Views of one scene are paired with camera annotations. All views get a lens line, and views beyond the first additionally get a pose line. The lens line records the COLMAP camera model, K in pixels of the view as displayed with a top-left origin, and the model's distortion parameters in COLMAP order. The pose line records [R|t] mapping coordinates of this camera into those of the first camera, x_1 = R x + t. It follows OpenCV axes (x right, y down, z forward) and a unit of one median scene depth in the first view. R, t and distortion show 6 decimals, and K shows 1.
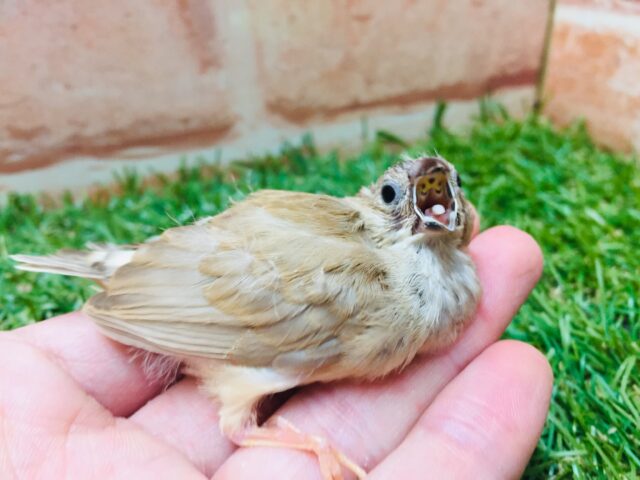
lens RADIAL K [[543.1, 0, 320.0], [0, 543.1, 240.0], [0, 0, 1]] dist [0.088021, -0.171130]
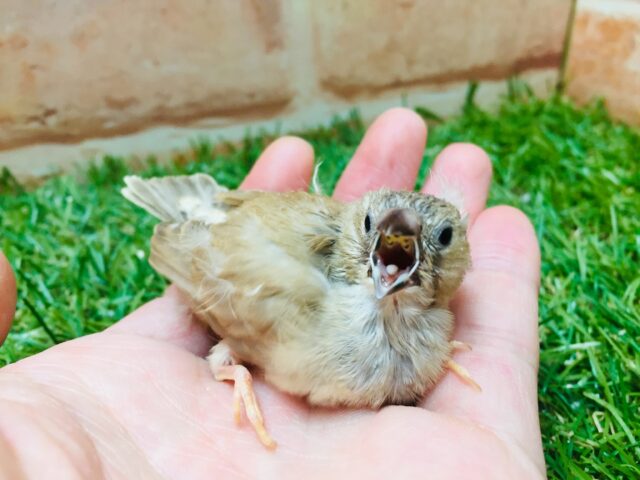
lens RADIAL K [[542.7, 0, 320.0], [0, 542.7, 240.0], [0, 0, 1]] dist [0.086687, -0.148539]
pose [[0.999580, 0.011389, -0.026641, -0.067532], [-0.011211, 0.999914, 0.006813, 0.078013], [0.026716, -0.006511, 0.999622, -0.150449]]
